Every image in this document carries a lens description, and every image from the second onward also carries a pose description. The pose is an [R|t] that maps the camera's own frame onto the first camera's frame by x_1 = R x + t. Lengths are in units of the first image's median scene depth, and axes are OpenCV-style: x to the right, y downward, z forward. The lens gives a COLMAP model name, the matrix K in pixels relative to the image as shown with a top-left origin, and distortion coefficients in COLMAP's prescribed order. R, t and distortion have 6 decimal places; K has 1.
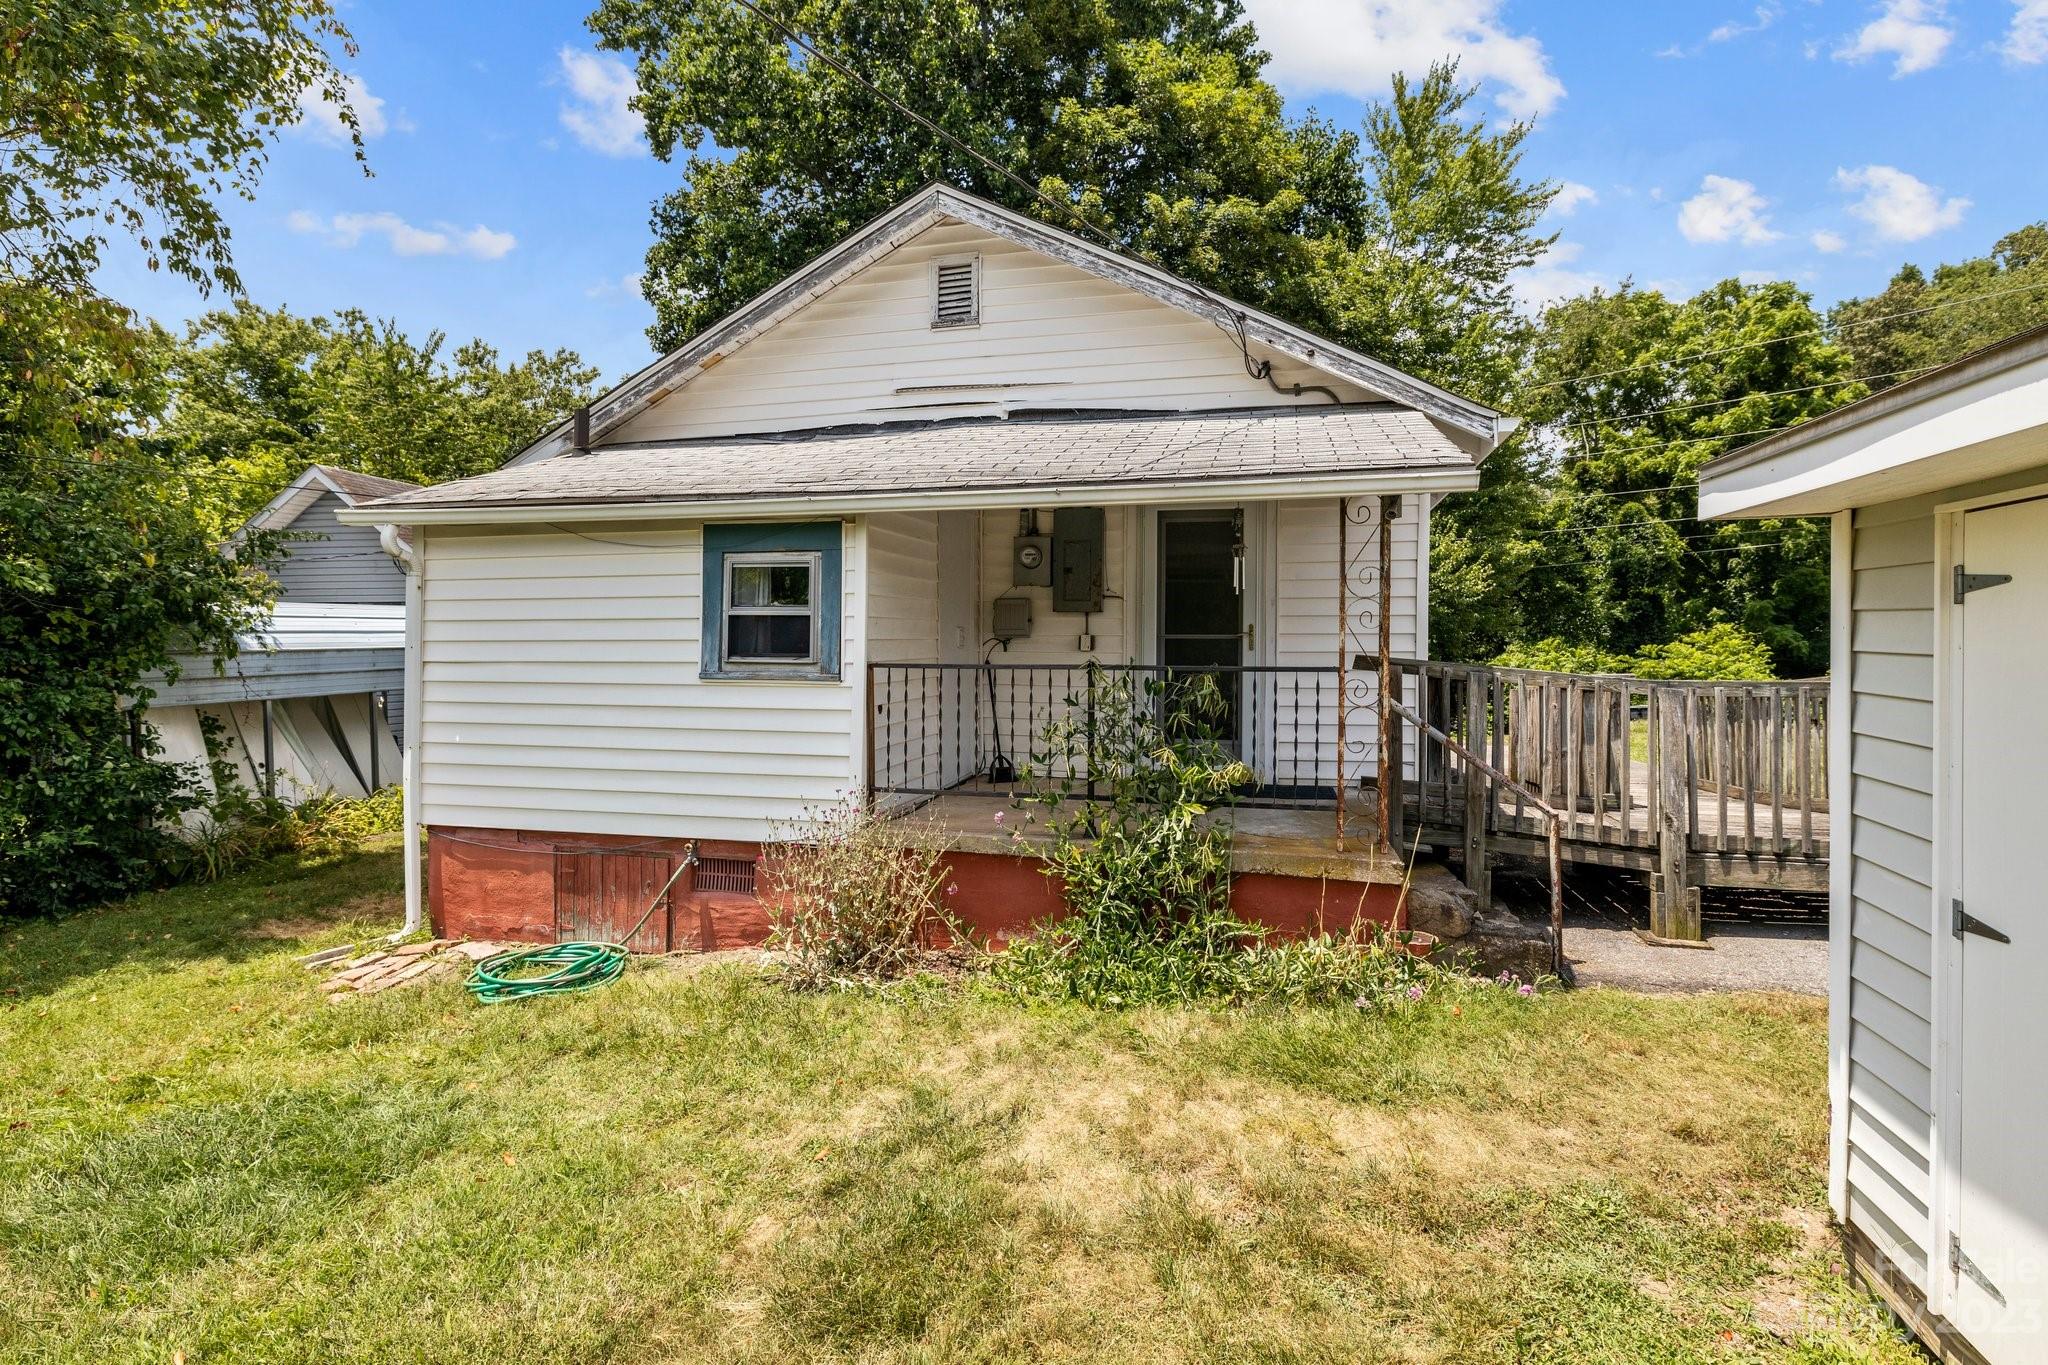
lens RADIAL K [[945.8, 0, 1027.7], [0, 945.8, 661.8], [0, 0, 1]] dist [-0.008701, 0.001278]
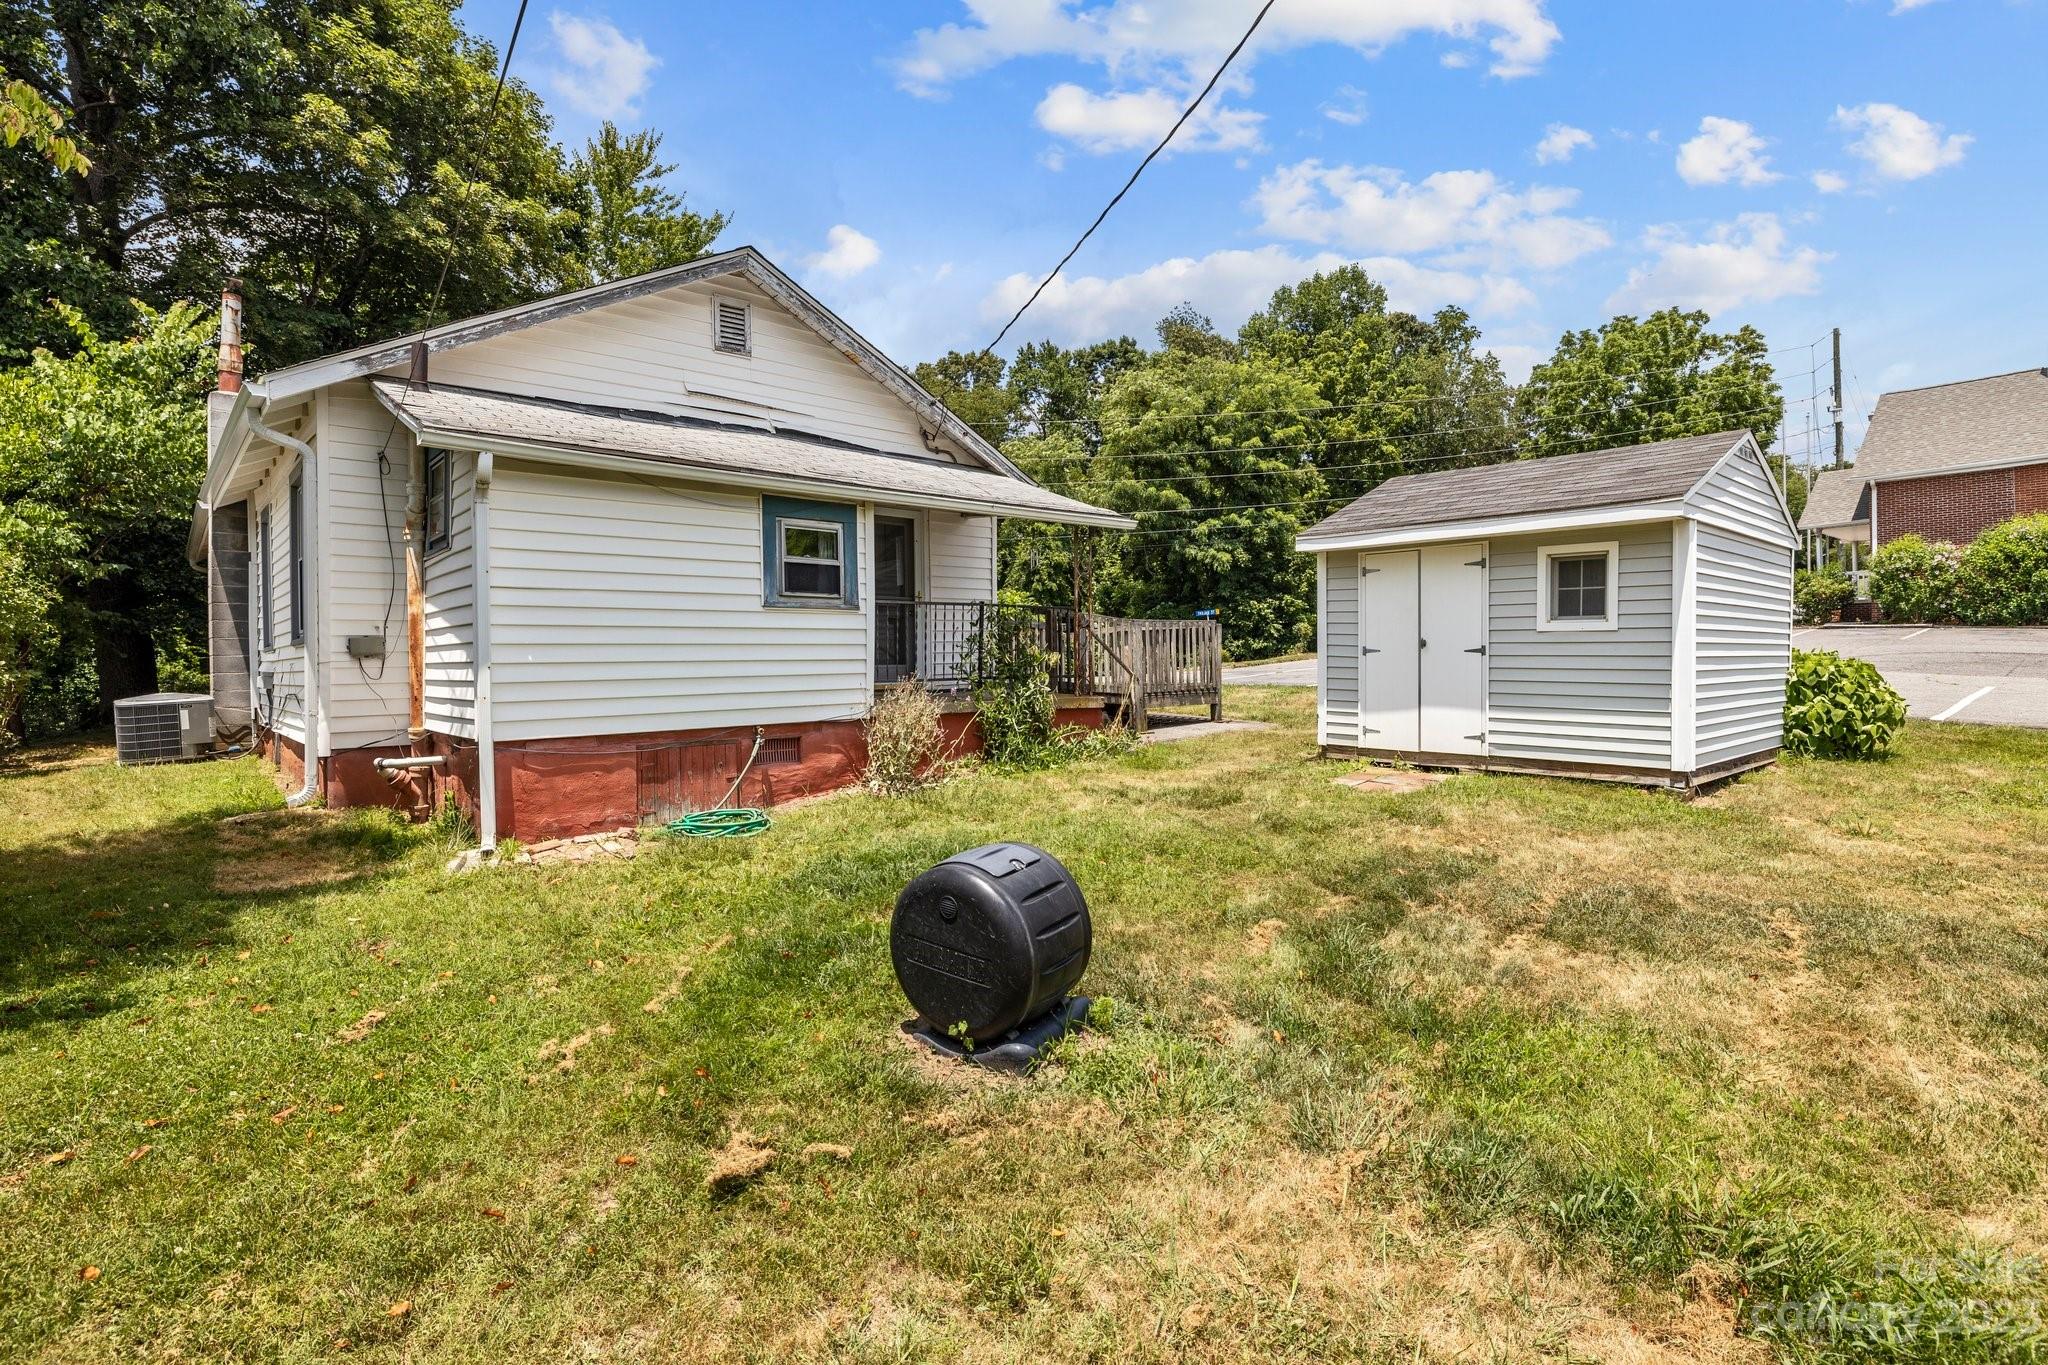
lens RADIAL K [[945.8, 0, 1008.7], [0, 945.8, 670.1], [0, 0, 1]] dist [-0.008701, 0.001278]
pose [[0.598313, -0.019418, 0.801027, -1.216864], [0.023230, 0.999706, 0.006883, 0.106771], [-0.800926, 0.014489, 0.598588, -0.096609]]
